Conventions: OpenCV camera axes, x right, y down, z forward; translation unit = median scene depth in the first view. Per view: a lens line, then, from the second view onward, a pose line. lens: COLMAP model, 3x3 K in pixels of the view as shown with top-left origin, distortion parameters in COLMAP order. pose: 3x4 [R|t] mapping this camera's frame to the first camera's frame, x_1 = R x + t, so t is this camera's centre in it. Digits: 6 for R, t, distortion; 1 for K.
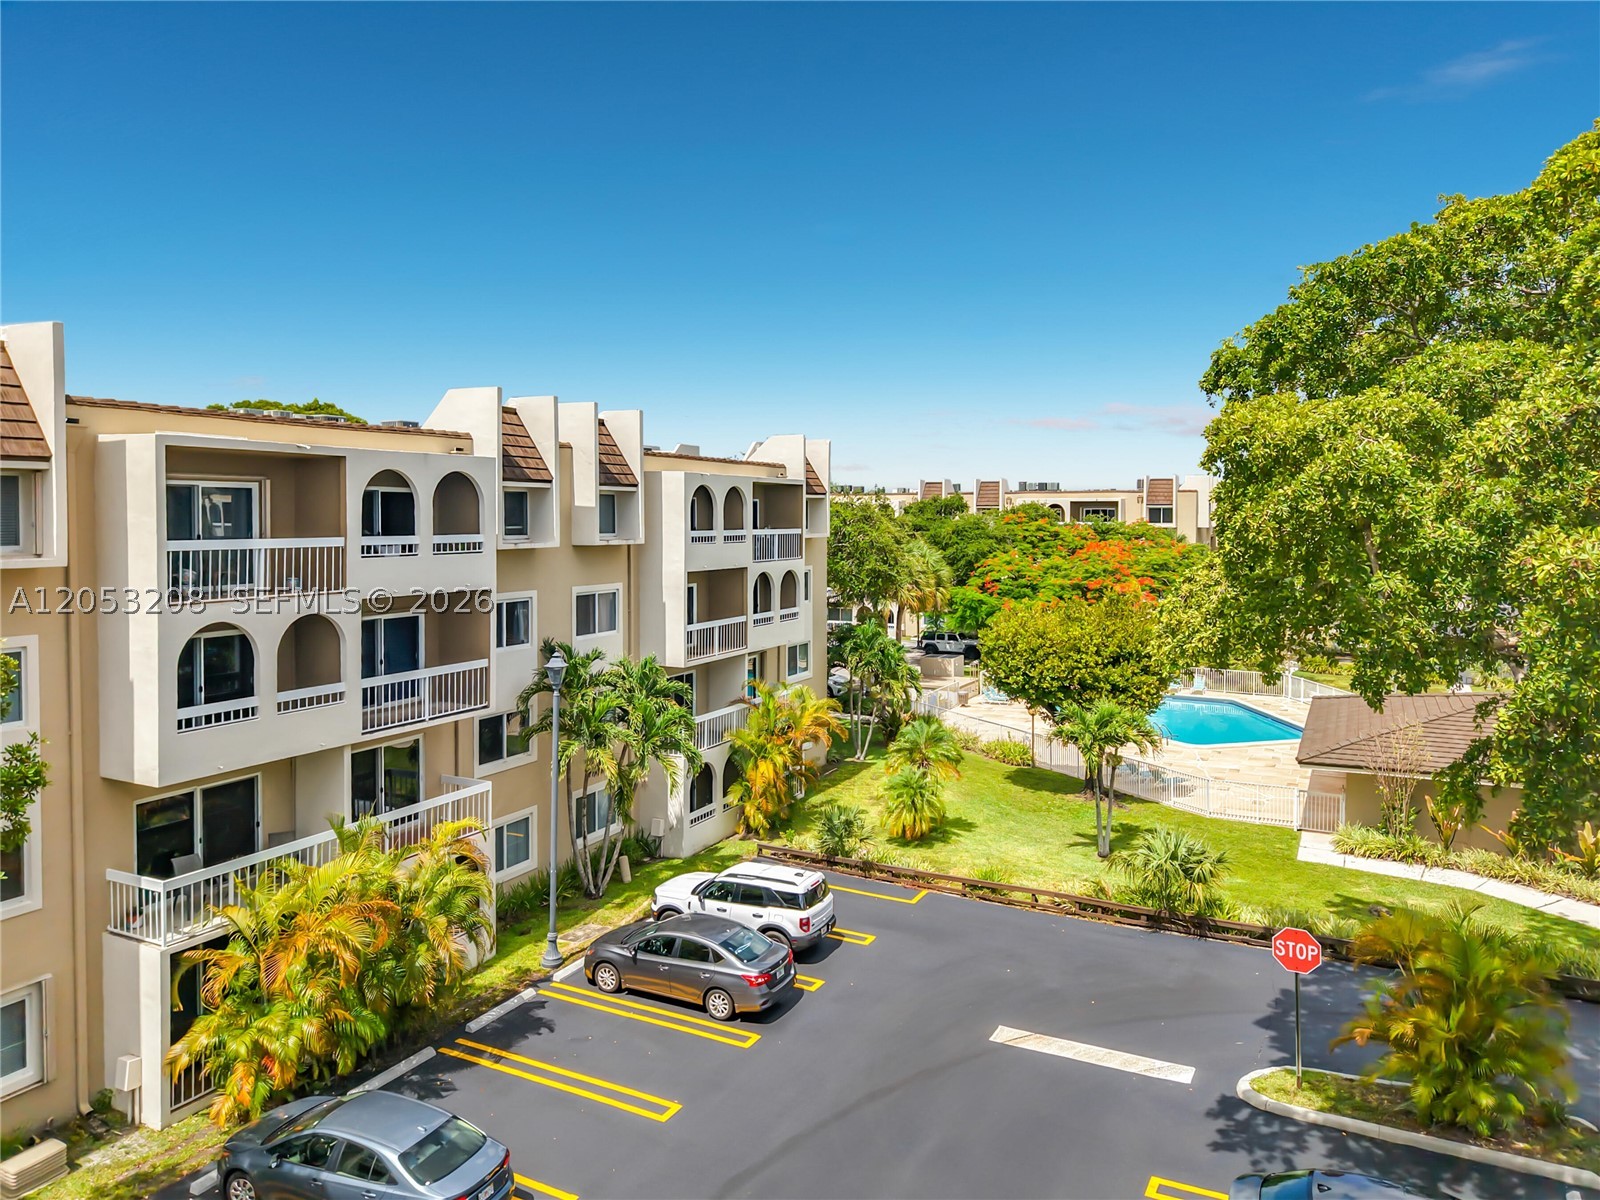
lens RADIAL K [[1093.5, 0, 820.9], [0, 1093.5, 524.3], [0, 0, 1]] dist [0.066267, -0.099871]
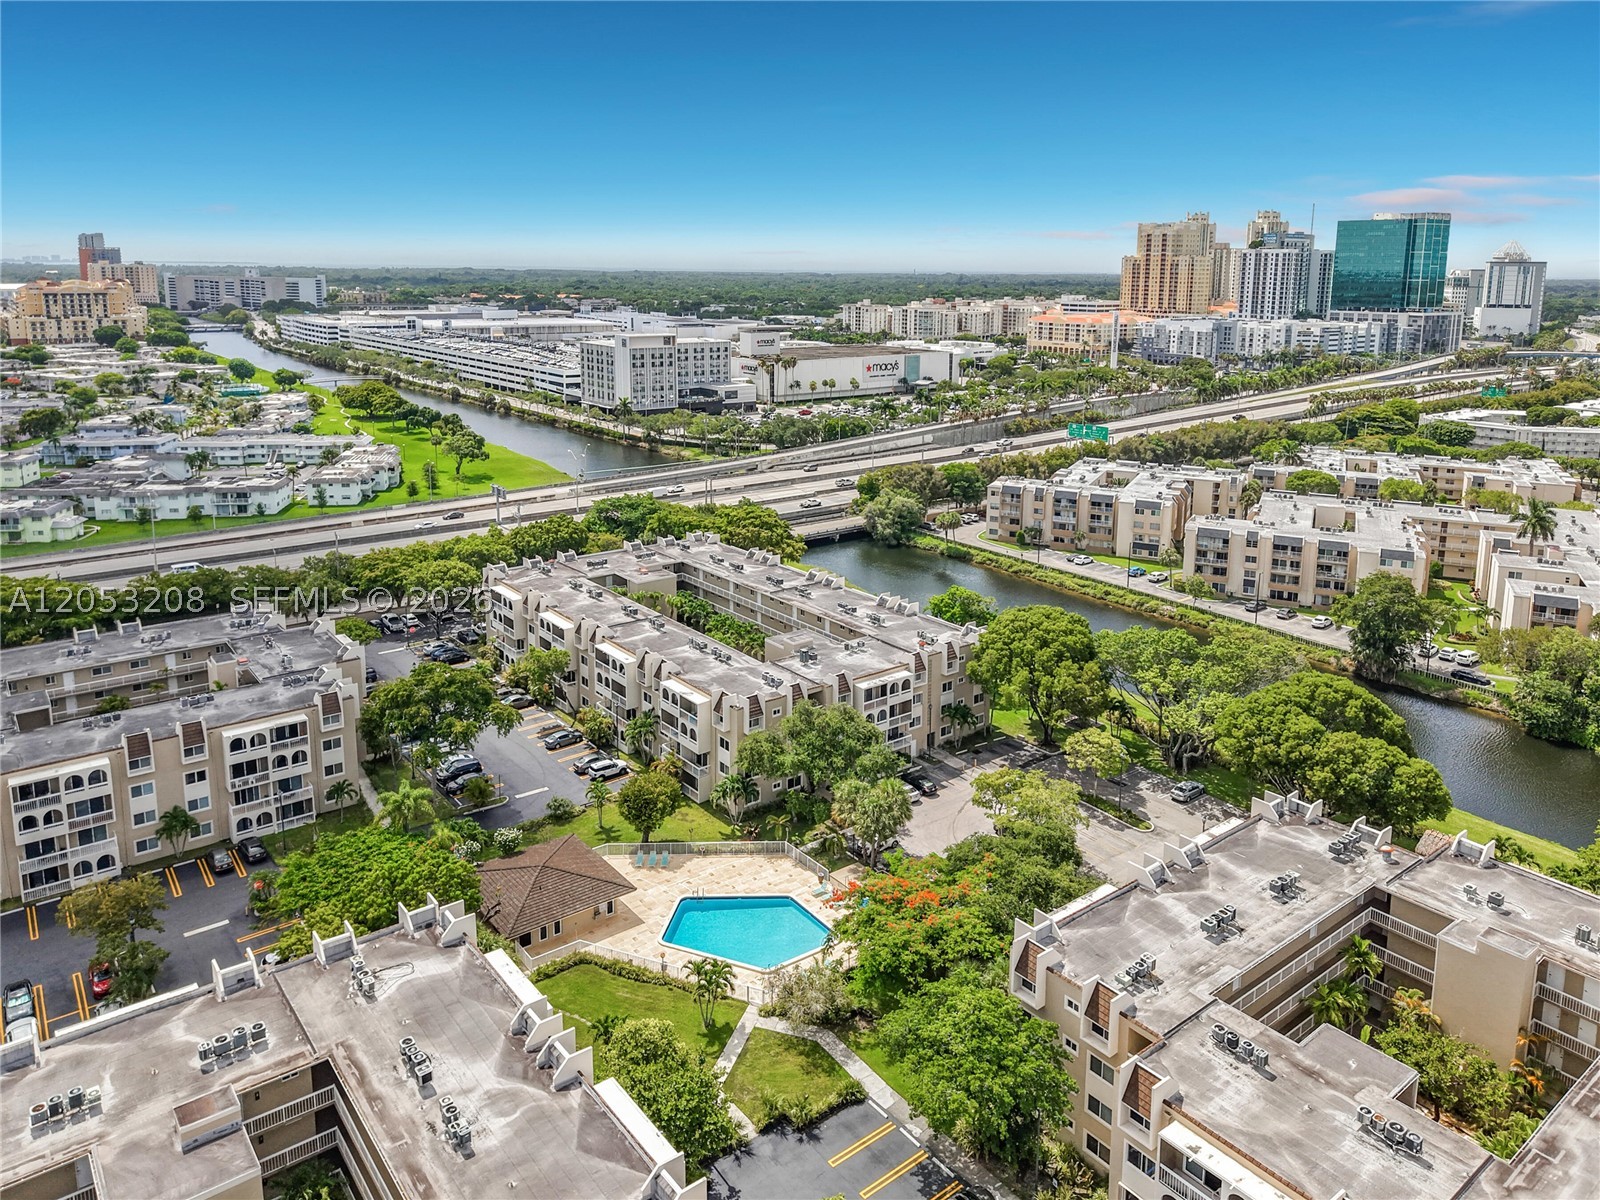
lens RADIAL K [[1111.0, 0, 793.3], [0, 1111.0, 477.7], [0, 0, 1]] dist [0.046364, -0.069860]
pose [[-0.433242, 0.161074, -0.886768, 3.923493], [-0.020813, 0.981850, 0.188514, -1.949823], [0.901037, 0.100128, -0.422026, 3.898219]]
